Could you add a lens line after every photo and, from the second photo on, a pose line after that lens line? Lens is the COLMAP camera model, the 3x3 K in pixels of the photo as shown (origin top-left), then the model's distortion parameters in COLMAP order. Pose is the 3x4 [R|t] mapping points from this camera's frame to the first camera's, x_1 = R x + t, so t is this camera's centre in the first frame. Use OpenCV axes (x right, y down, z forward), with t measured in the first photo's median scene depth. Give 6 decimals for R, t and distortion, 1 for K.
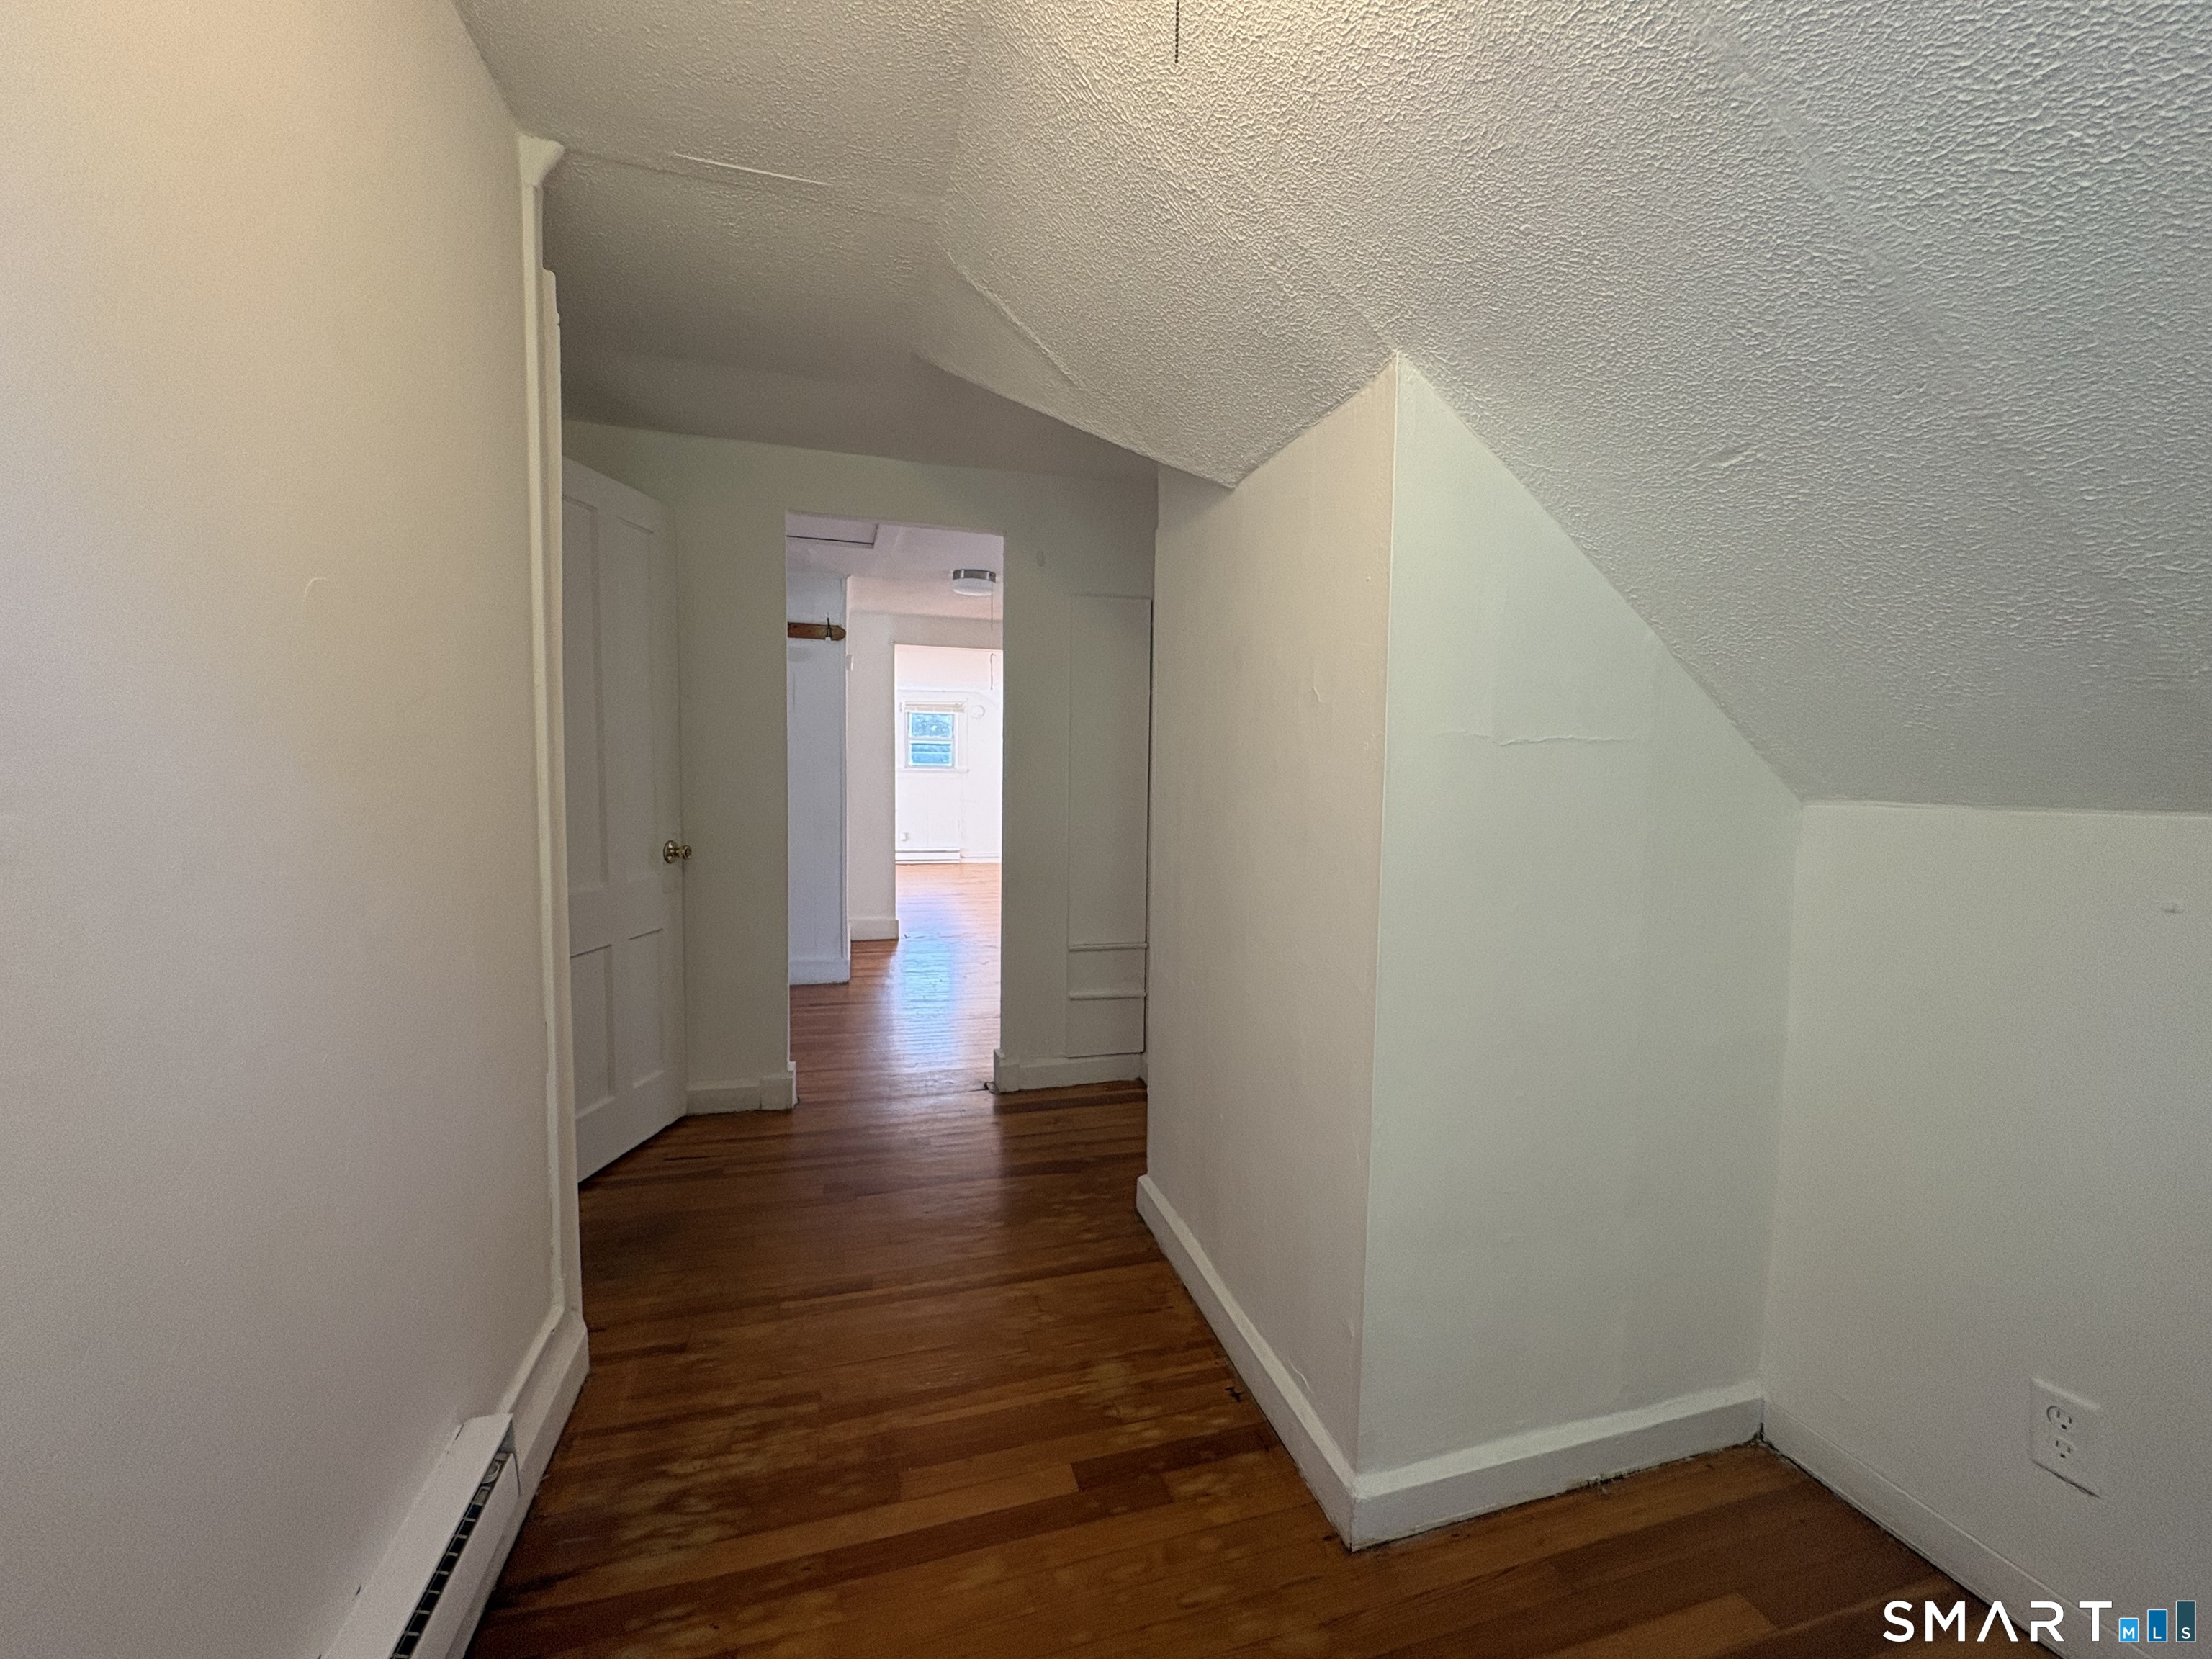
lens RADIAL K [[882.6, 0, 1100.9], [0, 882.6, 831.2], [0, 0, 1]] dist [-0.000149, 0.000098]
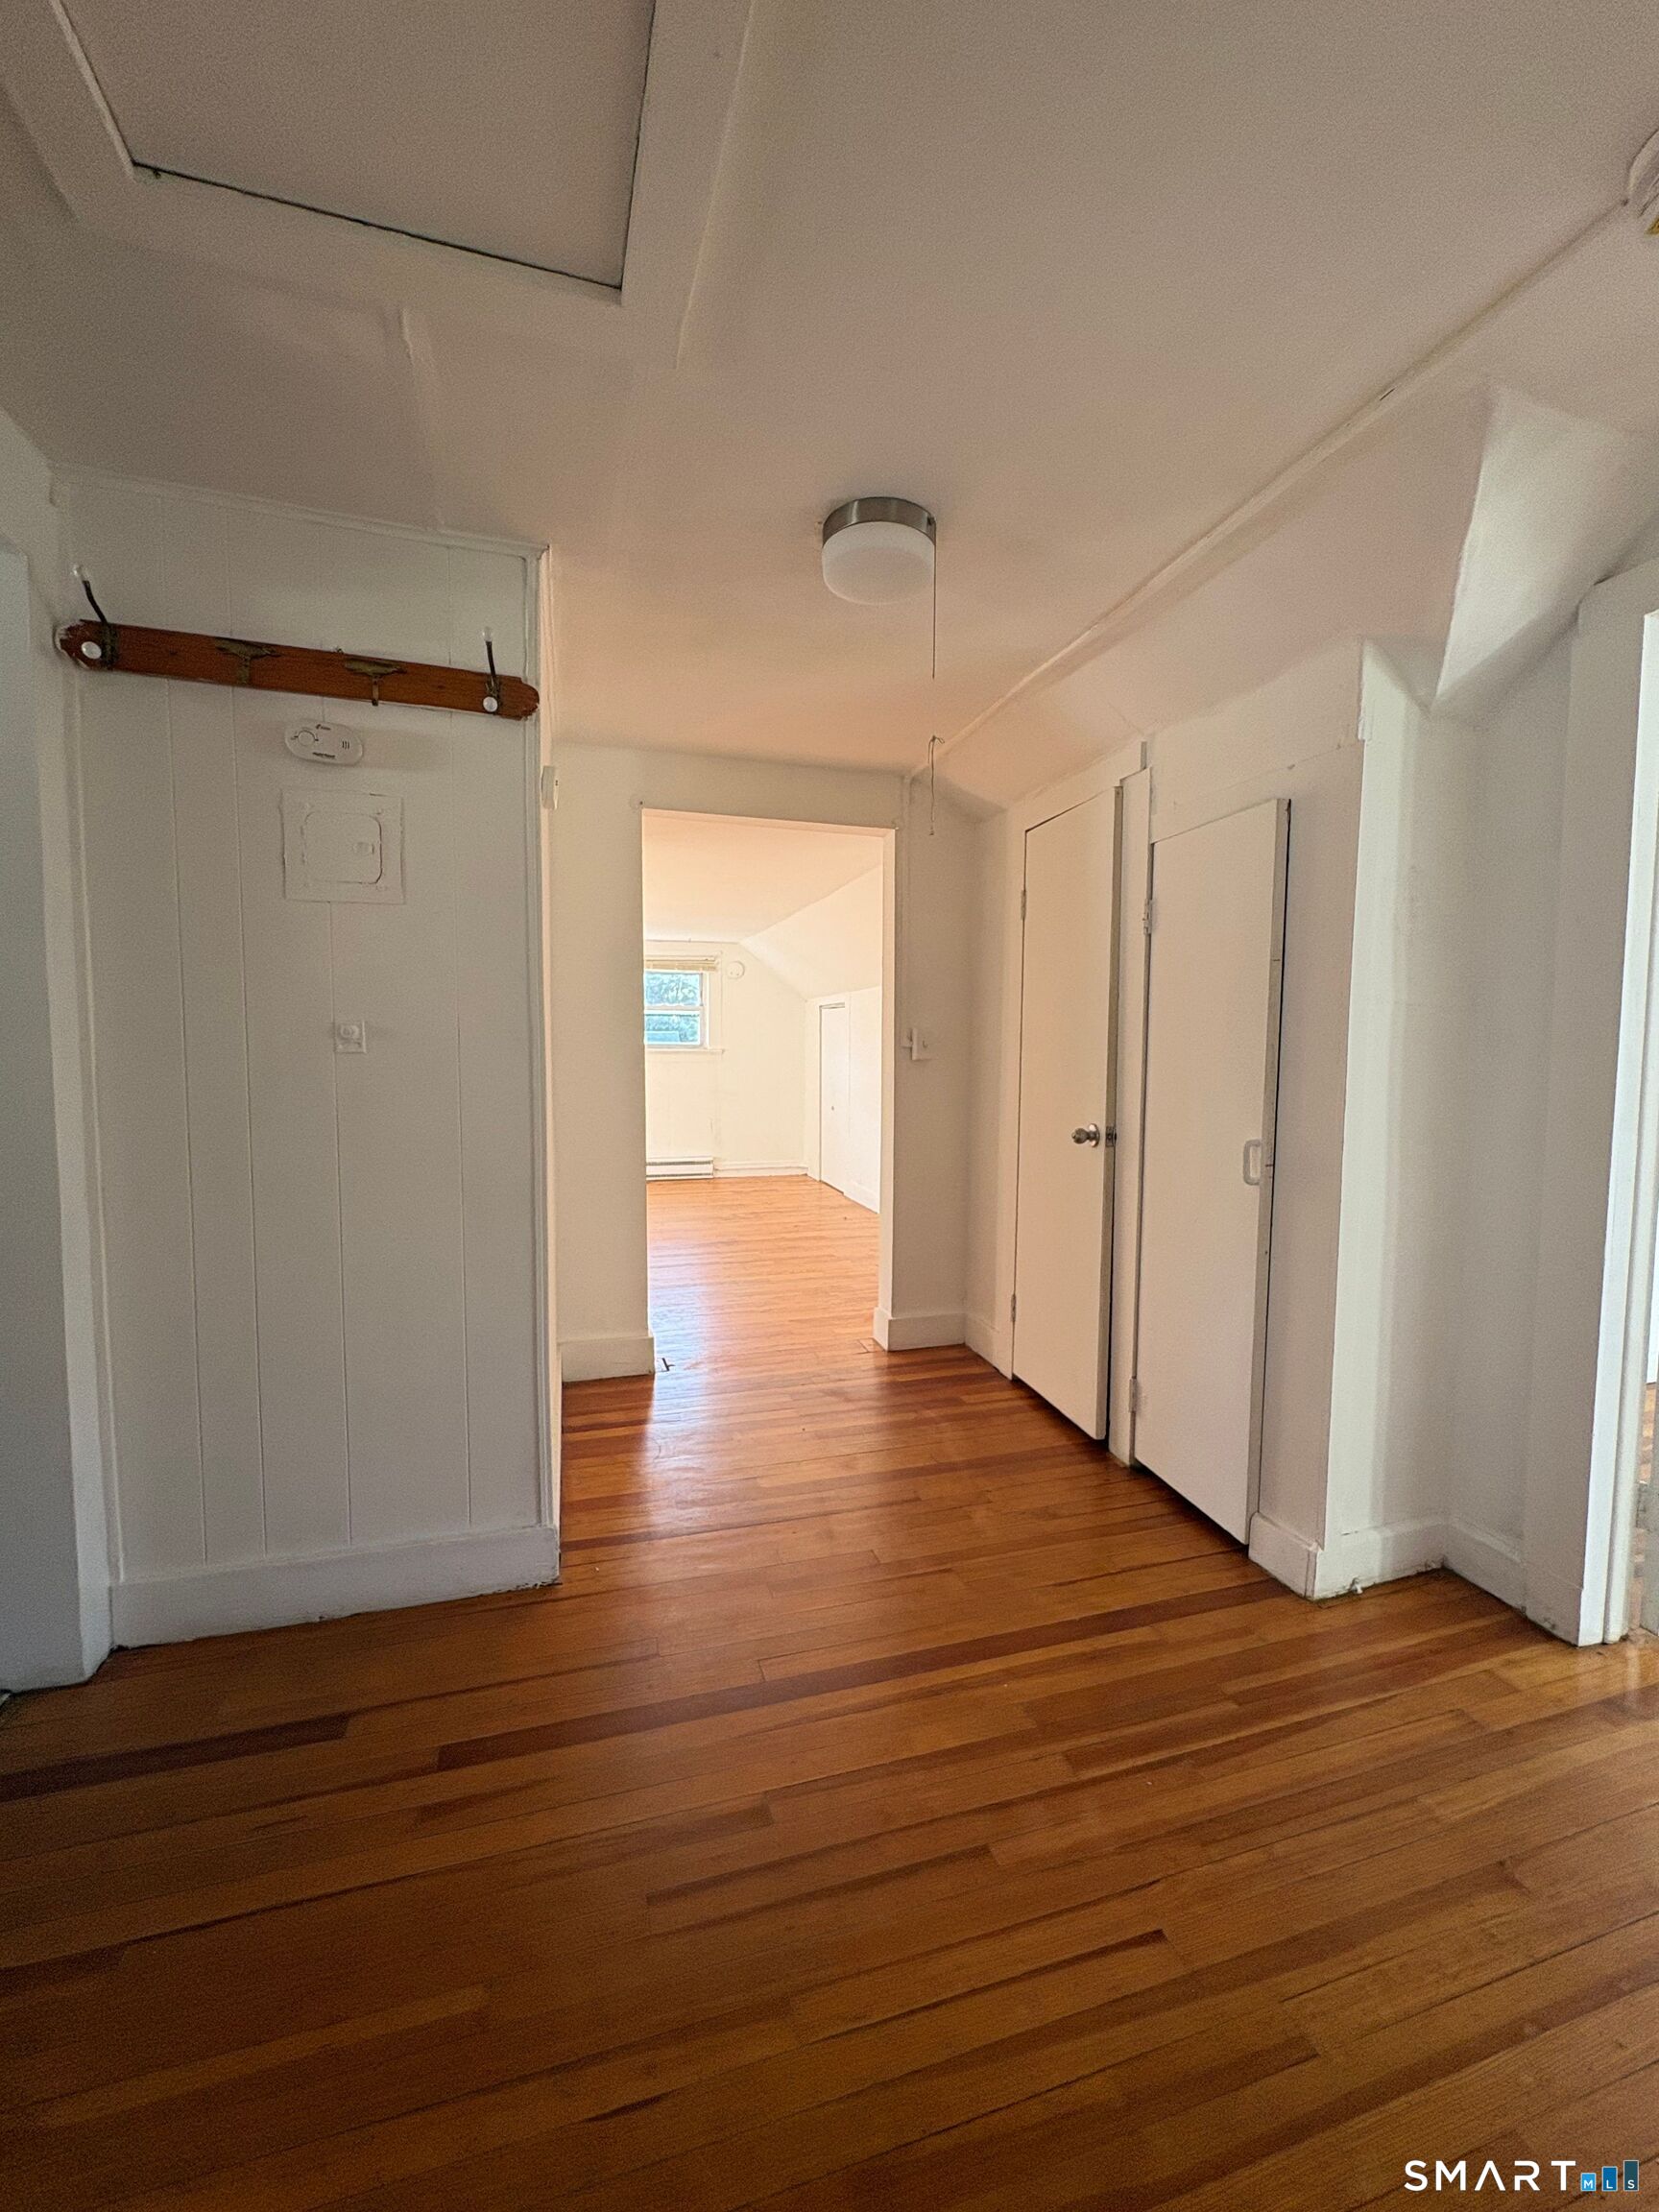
lens RADIAL K [[882.6, 0, 828.7], [0, 882.6, 1112.6], [0, 0, 1]] dist [-0.000149, 0.000098]
pose [[0.999794, -0.012052, 0.016337, -0.134053], [0.012023, 0.999926, 0.001846, -0.032324], [-0.016358, -0.001649, 0.999865, 0.481580]]
